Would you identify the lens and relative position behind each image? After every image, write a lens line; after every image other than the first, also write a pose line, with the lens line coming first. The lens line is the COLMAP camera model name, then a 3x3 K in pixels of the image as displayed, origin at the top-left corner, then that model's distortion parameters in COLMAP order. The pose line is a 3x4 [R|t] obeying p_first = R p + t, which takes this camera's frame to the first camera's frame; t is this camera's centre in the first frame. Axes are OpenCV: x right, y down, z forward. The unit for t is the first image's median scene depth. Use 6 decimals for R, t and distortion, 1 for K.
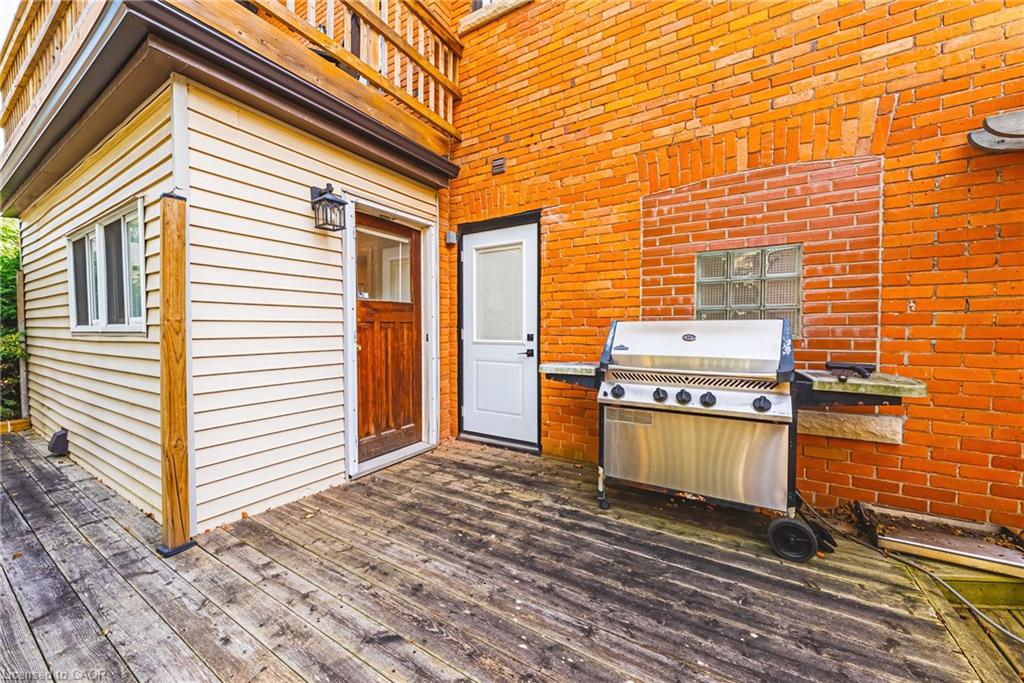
lens RADIAL K [[381.4, 0, 508.7], [0, 381.4, 345.9], [0, 0, 1]] dist [0.002337, 0.000281]
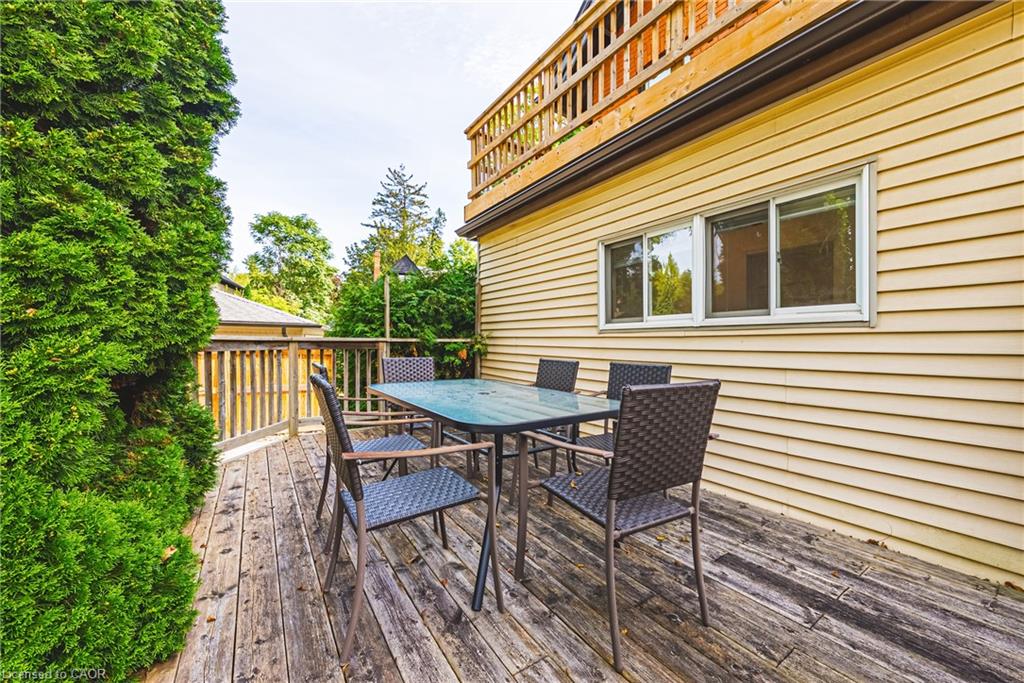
lens RADIAL K [[381.4, 0, 509.1], [0, 381.4, 347.3], [0, 0, 1]] dist [0.002337, 0.000281]
pose [[0.910984, 0.001186, -0.412440, -1.165874], [-0.010697, 0.999727, -0.020752, 0.042652], [0.412303, 0.023317, 0.910748, -0.077732]]
